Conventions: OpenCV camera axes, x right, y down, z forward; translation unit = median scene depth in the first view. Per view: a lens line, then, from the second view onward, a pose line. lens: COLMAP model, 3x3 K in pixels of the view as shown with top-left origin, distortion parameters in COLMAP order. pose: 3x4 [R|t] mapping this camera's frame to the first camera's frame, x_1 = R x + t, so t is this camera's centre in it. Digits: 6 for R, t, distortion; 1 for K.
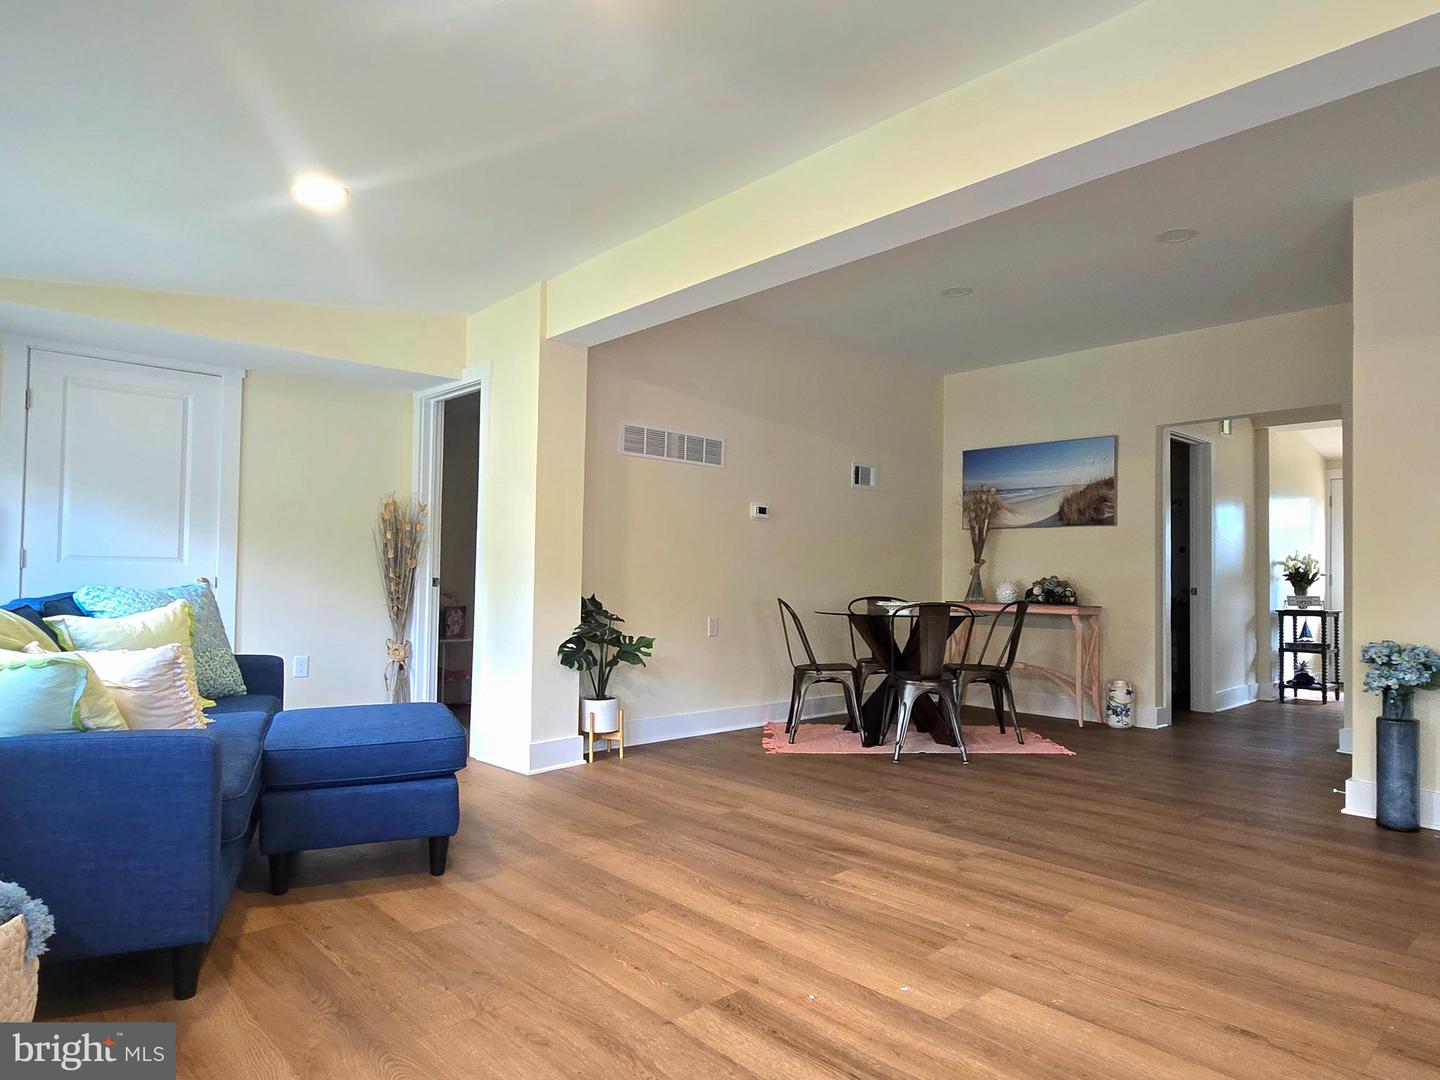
lens RADIAL K [[863.3, 0, 752.5], [0, 863.3, 545.7], [0, 0, 1]] dist [-0.002227, -0.001320]
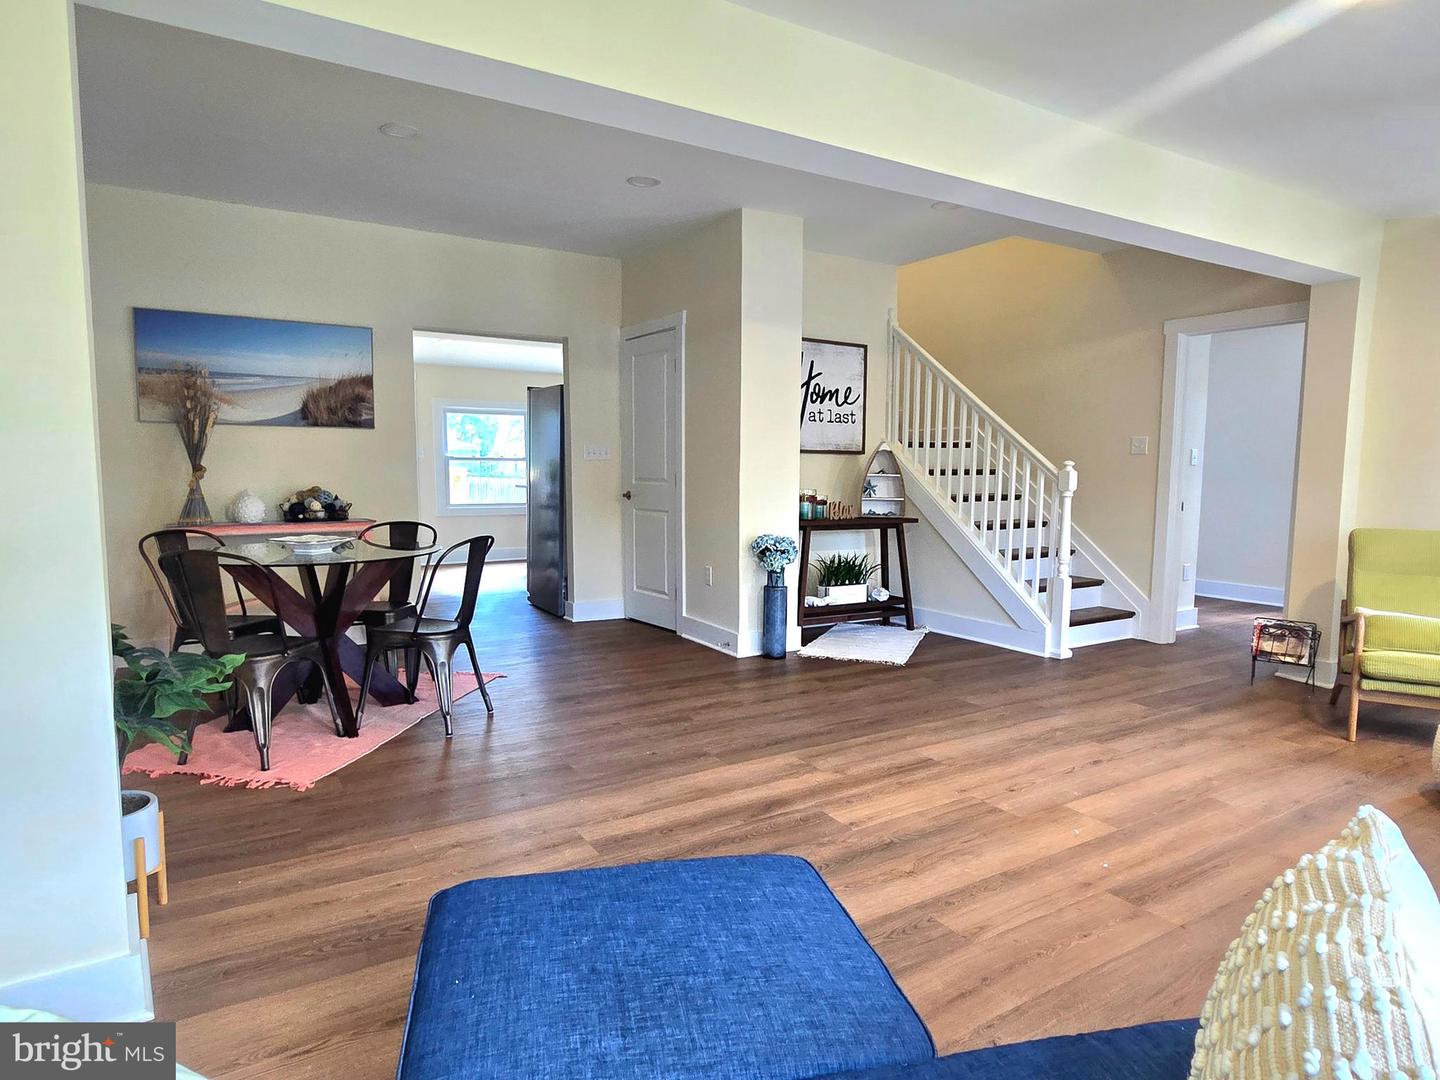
lens RADIAL K [[863.3, 0, 752.5], [0, 863.3, 545.7], [0, 0, 1]] dist [-0.002227, -0.001320]
pose [[0.197284, -0.108486, 0.974325, -0.409117], [-0.040284, 0.992122, 0.118624, -0.025800], [-0.979518, -0.062652, 0.191359, 0.431497]]
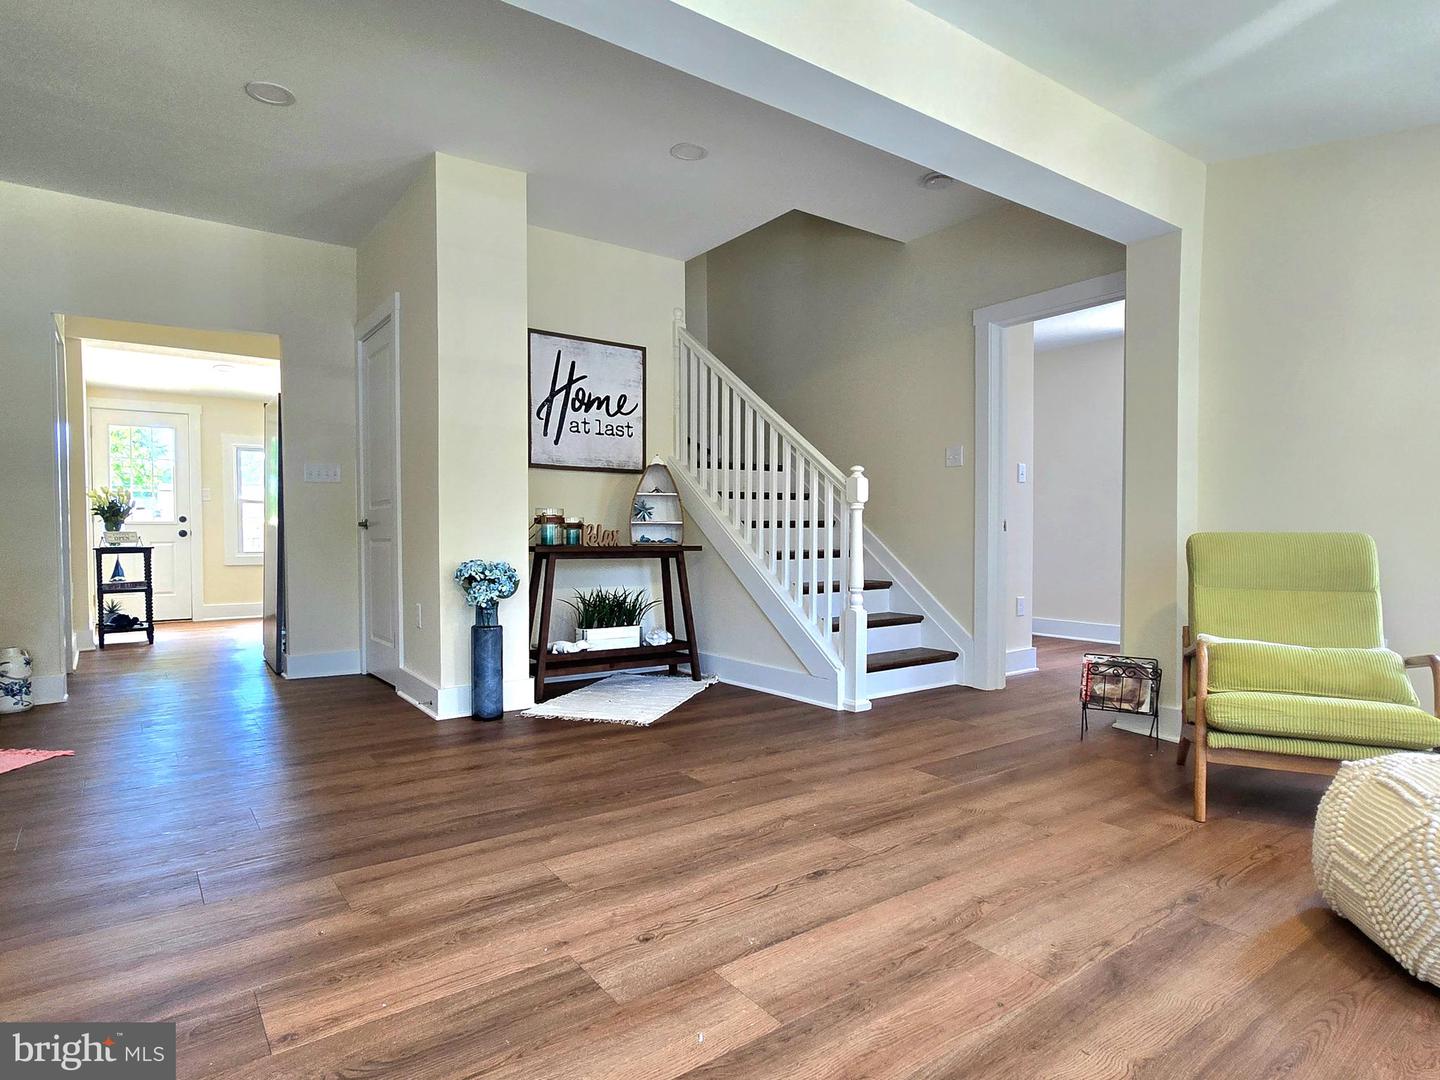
lens RADIAL K [[815.7, 0, 720.0], [0, 815.7, 540.0], [0, 0, 1]] dist [-0.007026, -0.000019]
pose [[0.141195, -0.030743, 0.989504, -0.170363], [-0.030743, 0.998899, 0.035422, 0.020492], [-0.989504, -0.035421, 0.140094, 0.305914]]
